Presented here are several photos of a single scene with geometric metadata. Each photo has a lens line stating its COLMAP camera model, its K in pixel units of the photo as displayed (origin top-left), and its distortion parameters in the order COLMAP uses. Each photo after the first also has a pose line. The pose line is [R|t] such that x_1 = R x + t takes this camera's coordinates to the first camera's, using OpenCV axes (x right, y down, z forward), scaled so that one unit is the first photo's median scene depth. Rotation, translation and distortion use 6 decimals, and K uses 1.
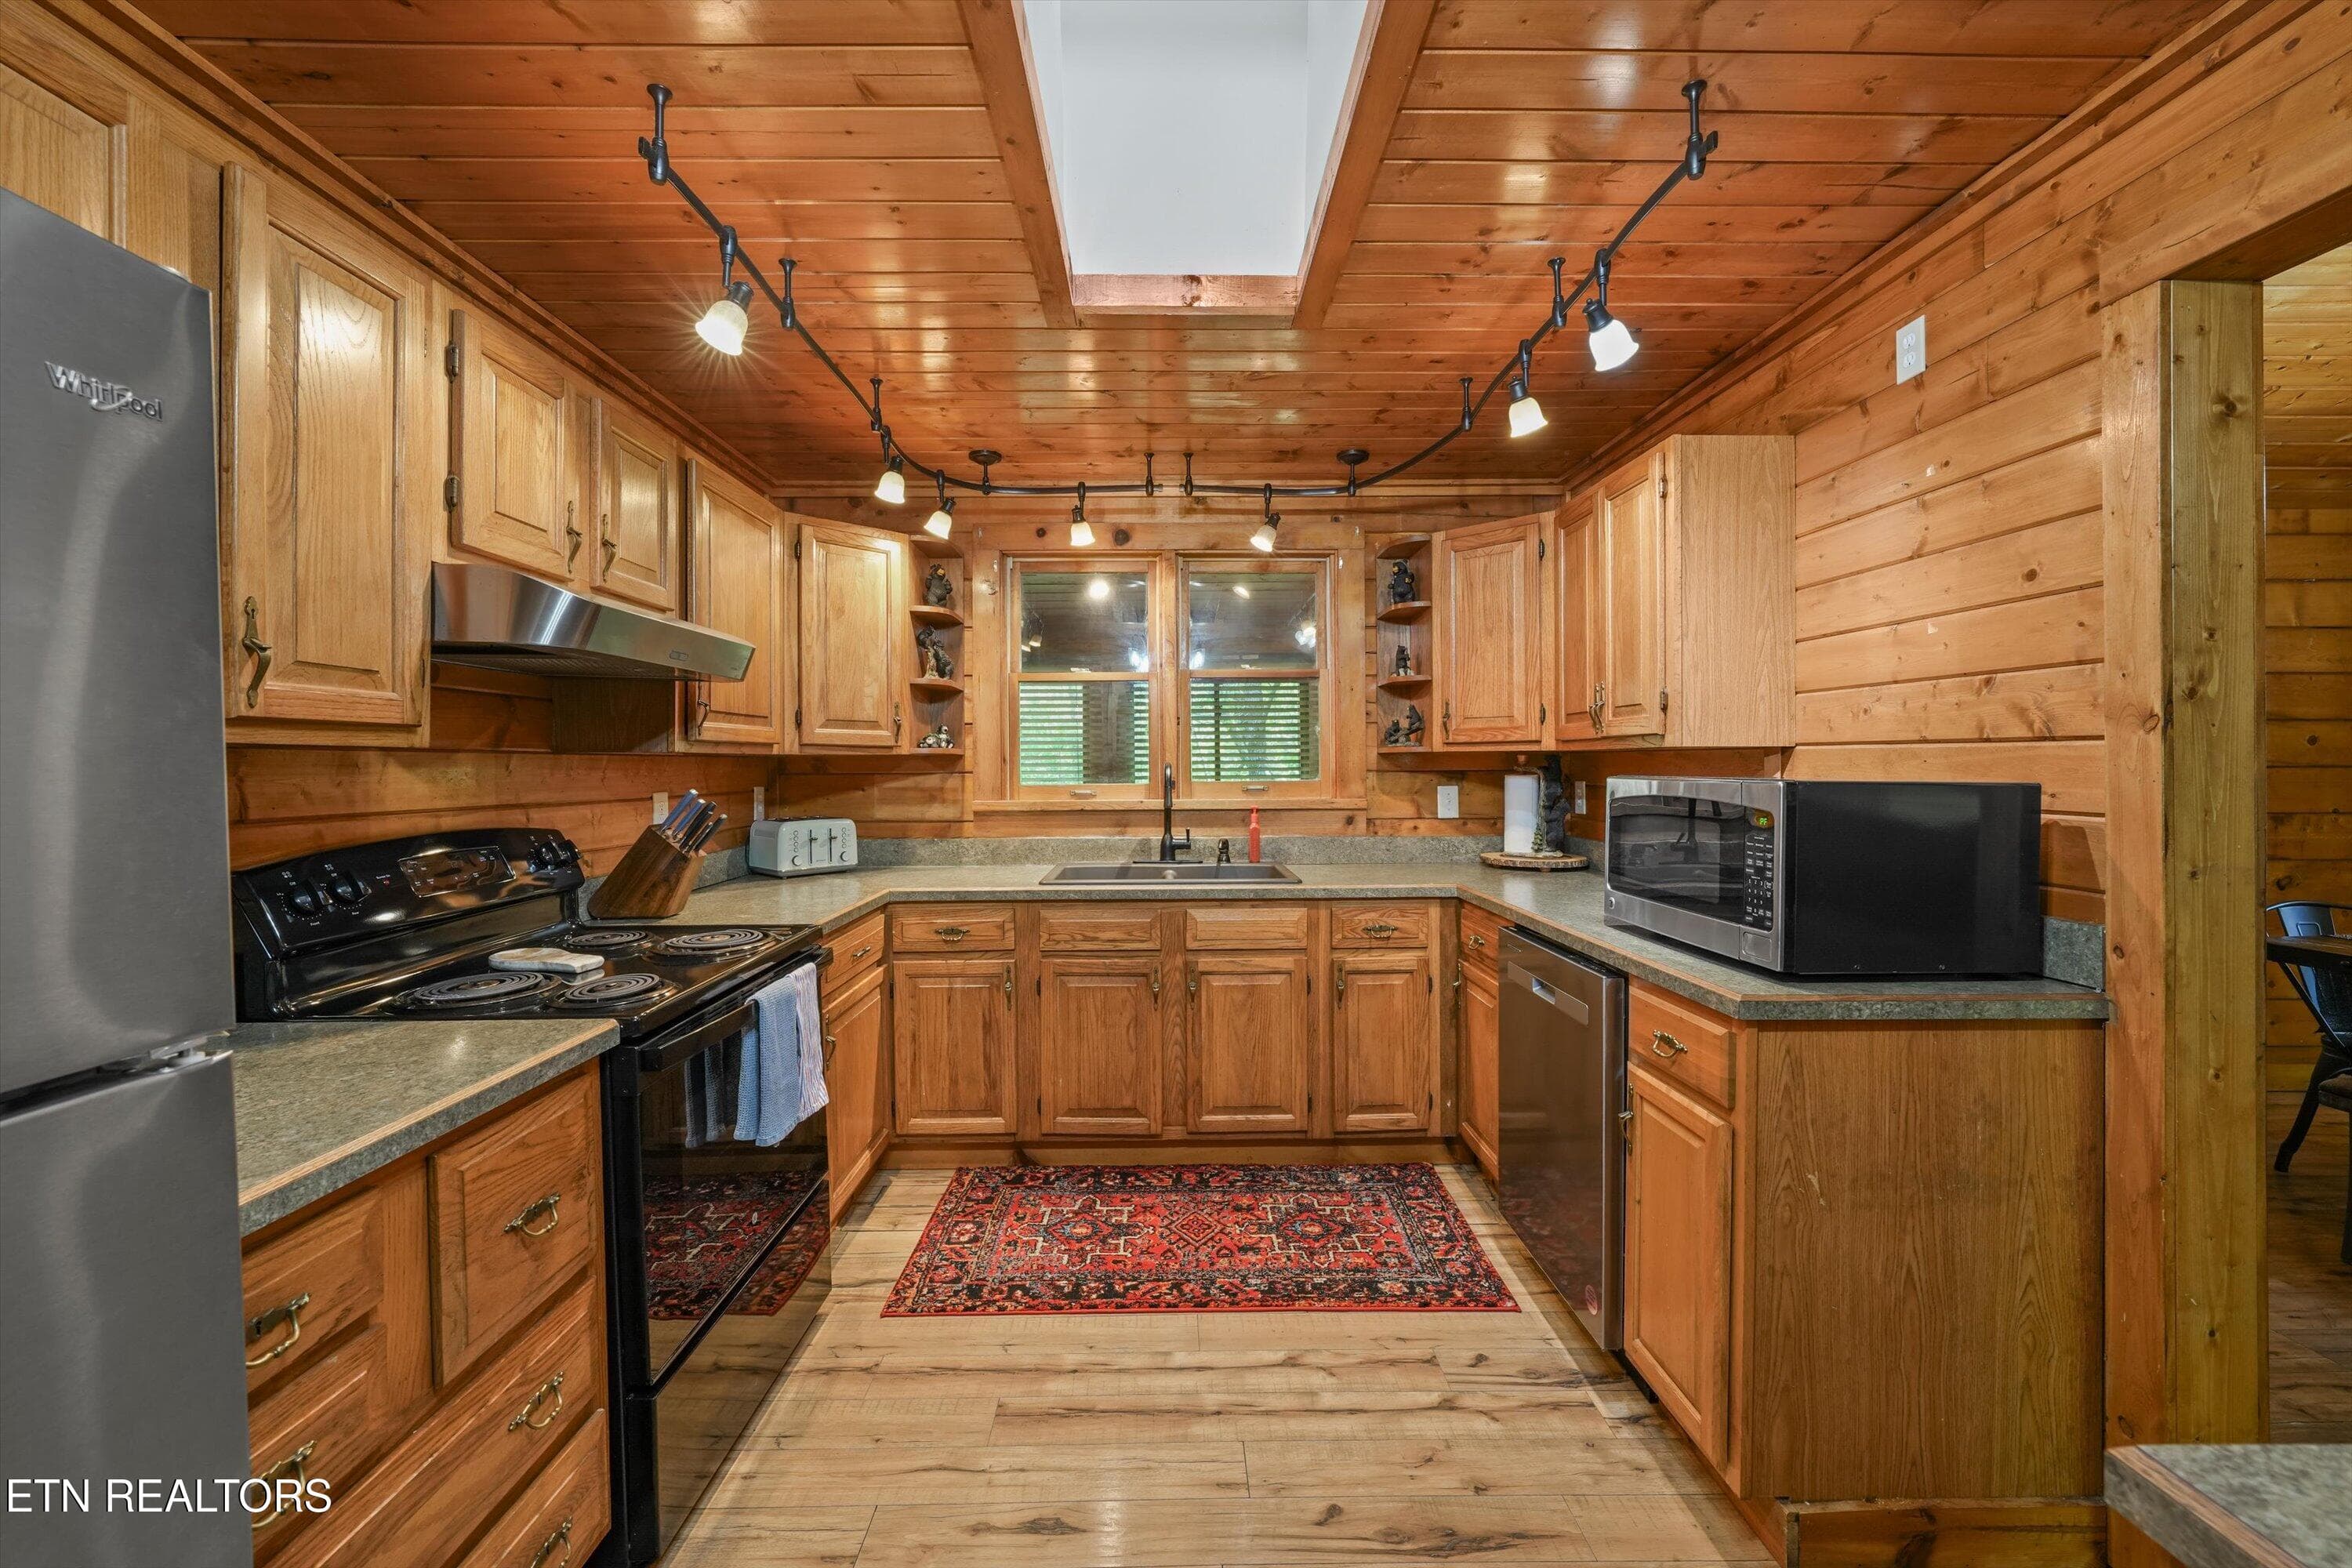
lens RADIAL K [[917.5, 0, 1181.3], [0, 917.5, 777.9], [0, 0, 1]] dist [-0.003519, 0.000477]
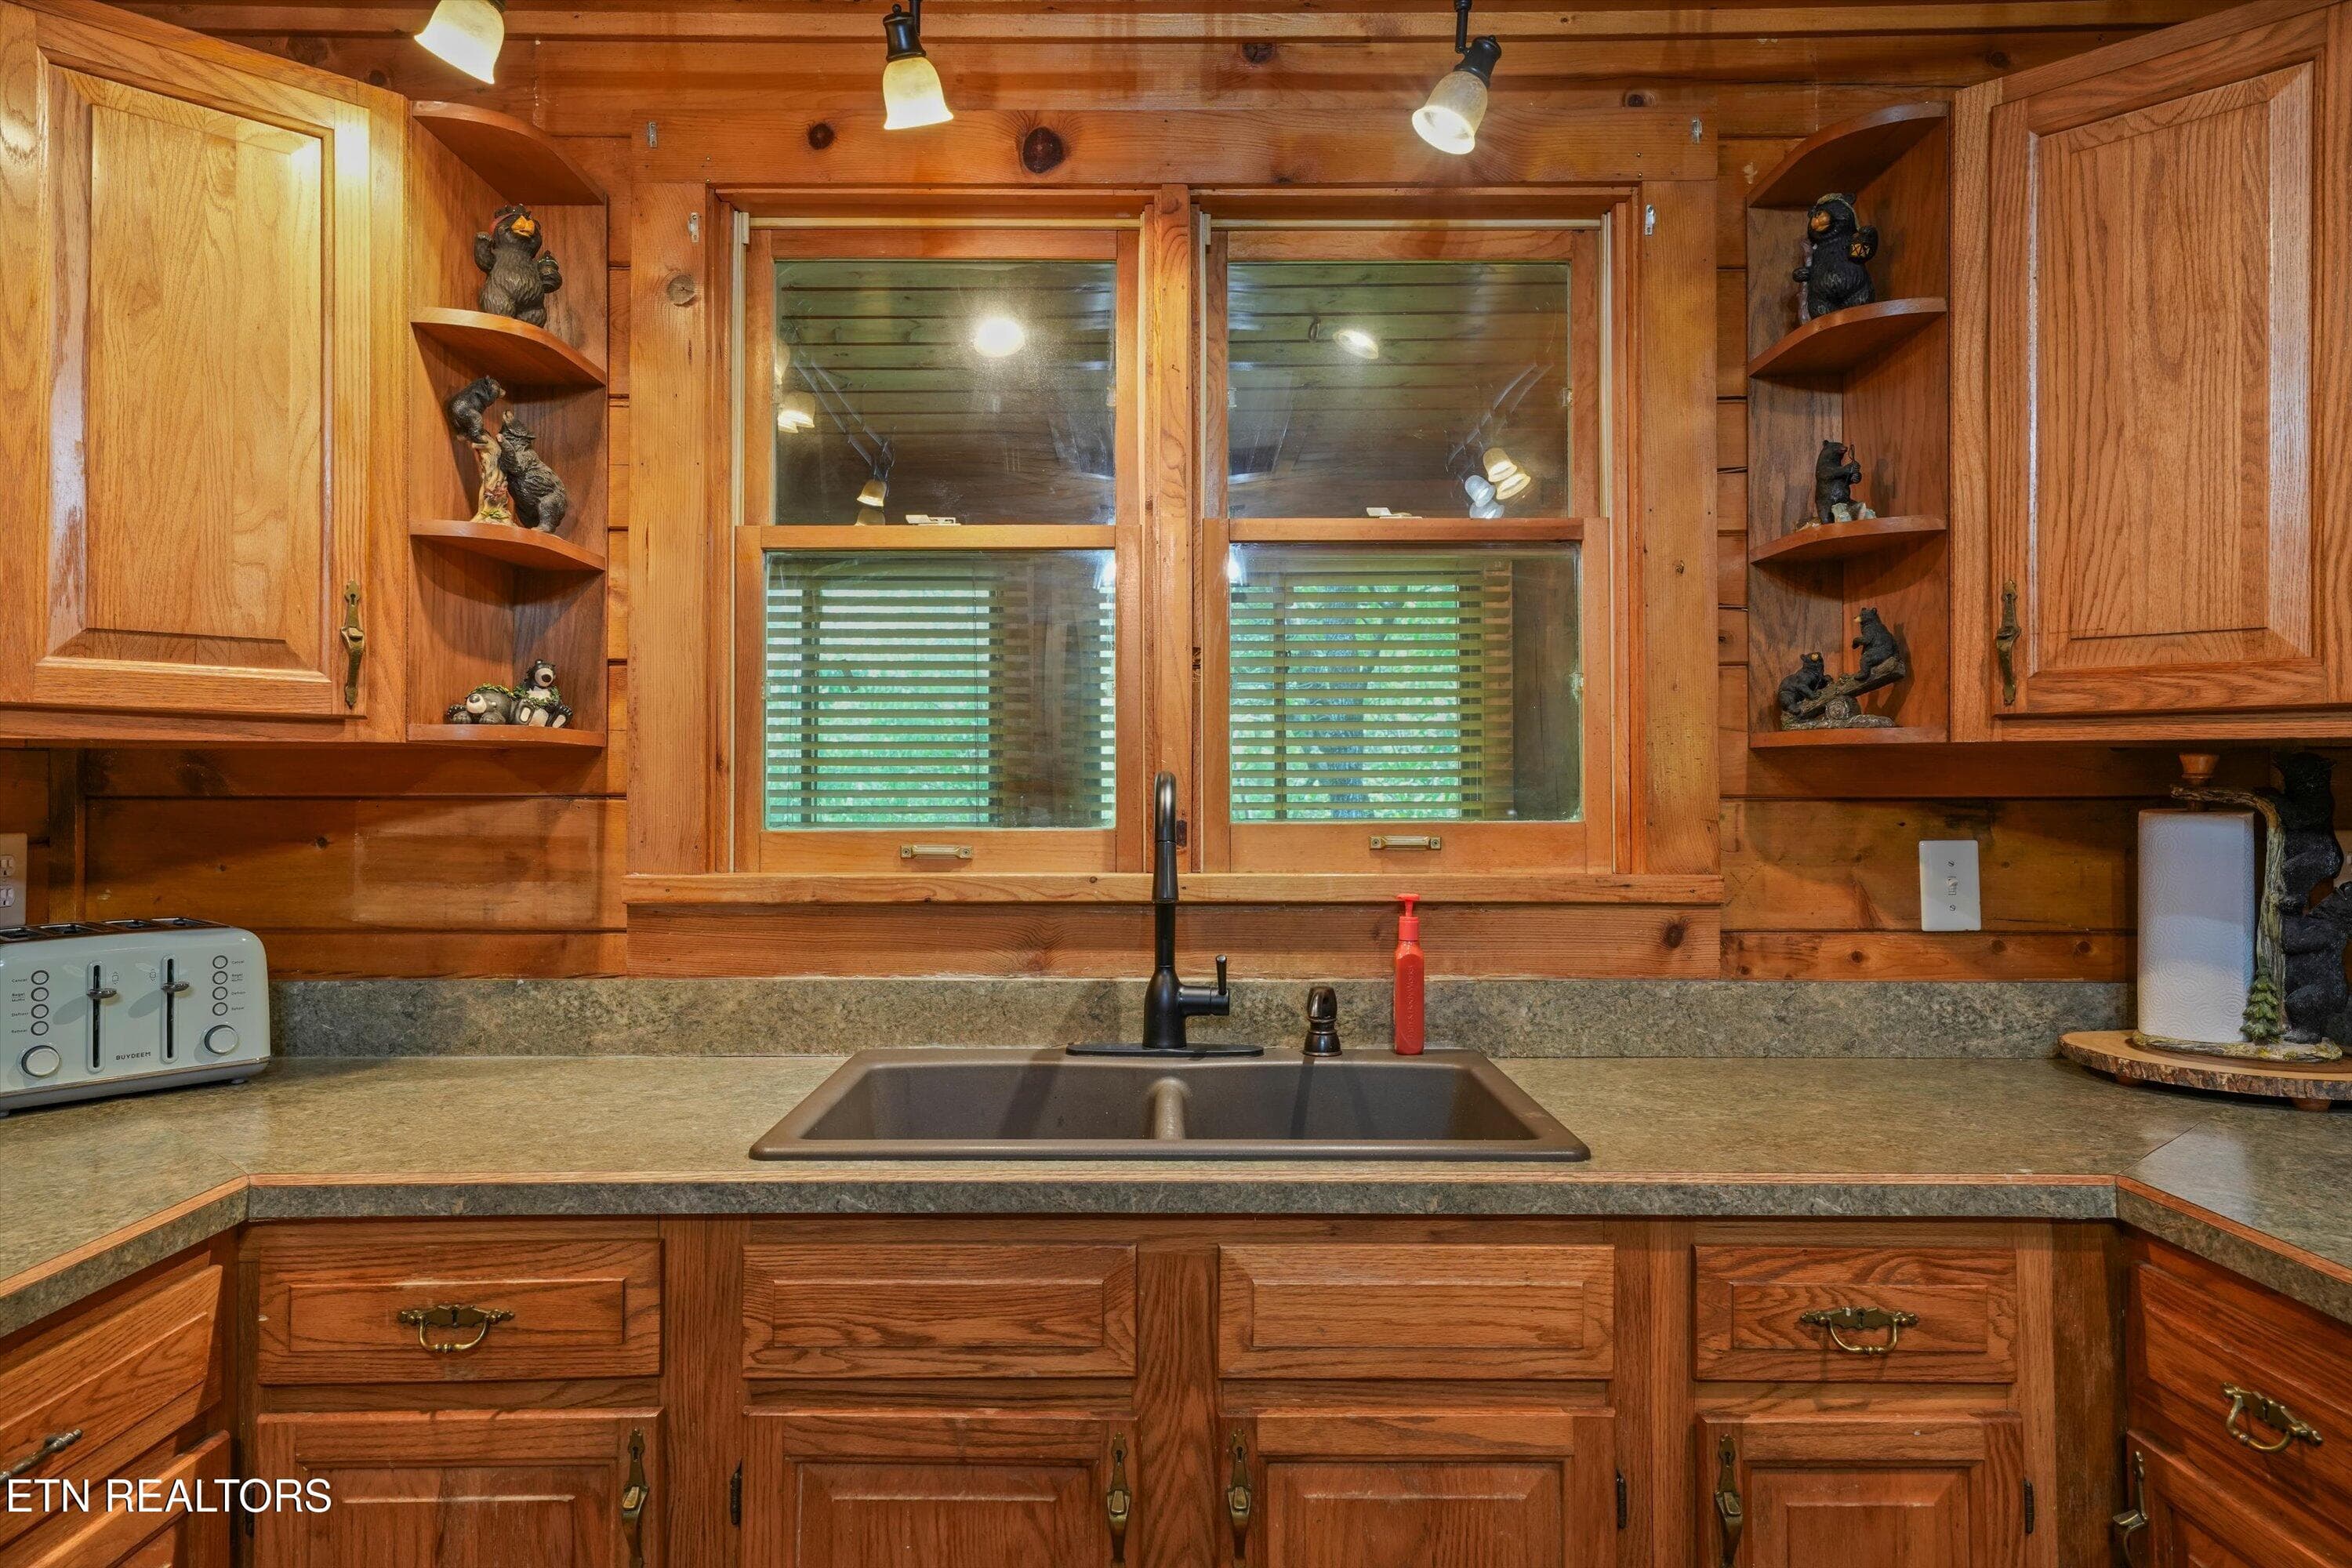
lens RADIAL K [[1514.7, 0, 1172.9], [0, 1514.7, 773.2], [0, 0, 1]] dist [0.025177, 0.001076]
pose [[0.999837, 0.005109, -0.017339, -0.001960], [-0.005436, 0.999807, -0.018868, -0.005061], [0.017240, 0.018959, 0.999672, 0.422752]]
